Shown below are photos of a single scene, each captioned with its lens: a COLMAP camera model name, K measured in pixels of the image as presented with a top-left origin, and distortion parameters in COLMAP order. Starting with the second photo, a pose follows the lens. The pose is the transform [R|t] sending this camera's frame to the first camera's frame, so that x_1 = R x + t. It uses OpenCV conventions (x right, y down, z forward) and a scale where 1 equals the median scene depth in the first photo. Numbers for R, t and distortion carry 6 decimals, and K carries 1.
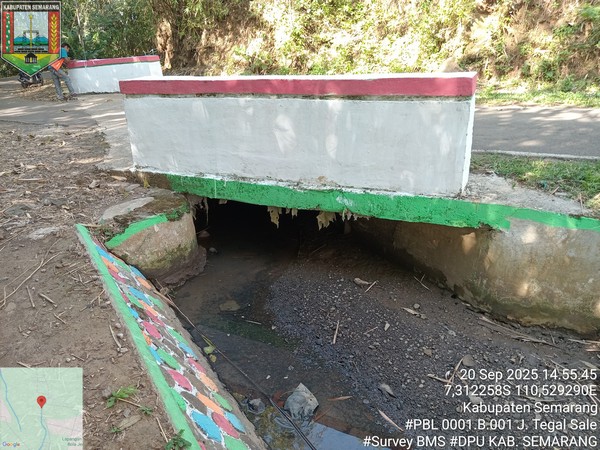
lens RADIAL K [[451.8, 0, 298.0], [0, 451.8, 225.3], [0, 0, 1]] dist [0.022952, -0.076357]
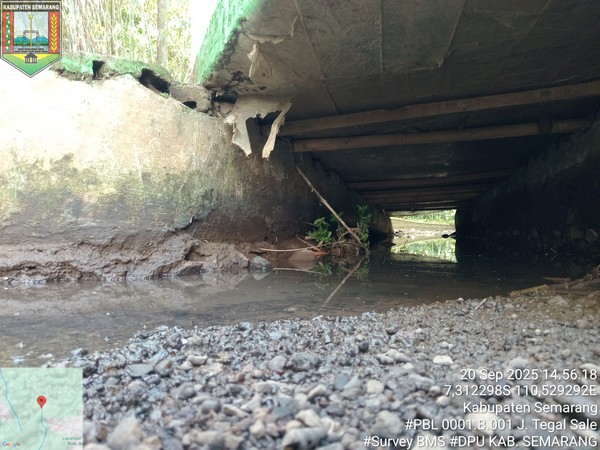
lens RADIAL K [[451.8, 0, 296.6], [0, 451.8, 230.5], [0, 0, 1]] dist [0.022952, -0.076357]
pose [[0.724026, 0.004205, -0.689760, 0.067431], [-0.269780, 0.922052, -0.277560, 0.144762], [0.634827, 0.387044, 0.668724, 0.987802]]
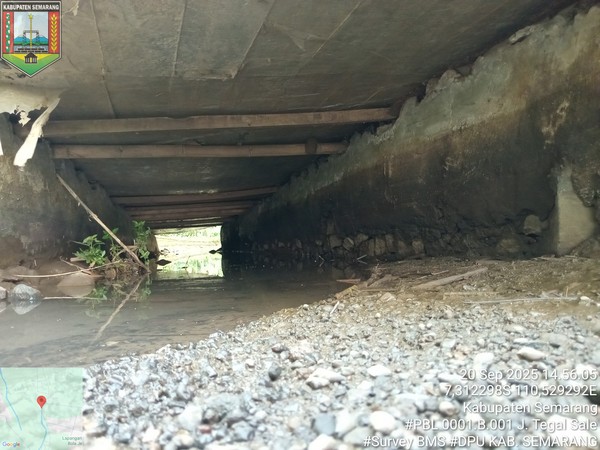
lens RADIAL K [[451.8, 0, 303.5], [0, 451.8, 228.5], [0, 0, 1]] dist [0.022952, -0.076357]
pose [[0.972815, -0.047084, -0.226746, 0.029935], [-0.050299, 0.912782, -0.405337, 0.145944], [0.226055, 0.405723, 0.885600, 0.993487]]
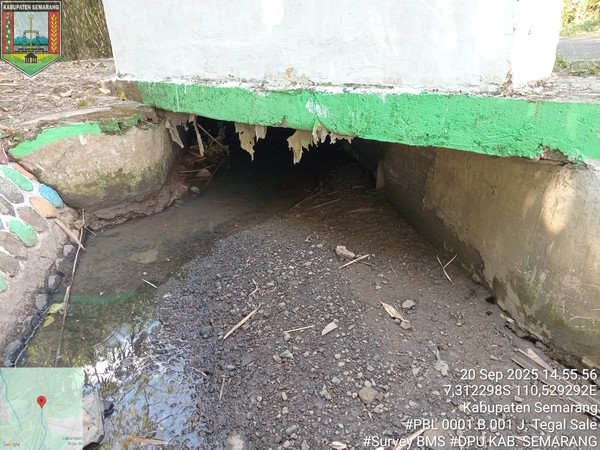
lens RADIAL K [[451.8, 0, 301.9], [0, 451.8, 227.8], [0, 0, 1]] dist [0.022952, -0.076357]
pose [[0.936572, 0.126661, -0.326788, 0.294528], [-0.115197, 0.991858, 0.054285, 0.070074], [0.331003, -0.013197, 0.943537, 0.428772]]
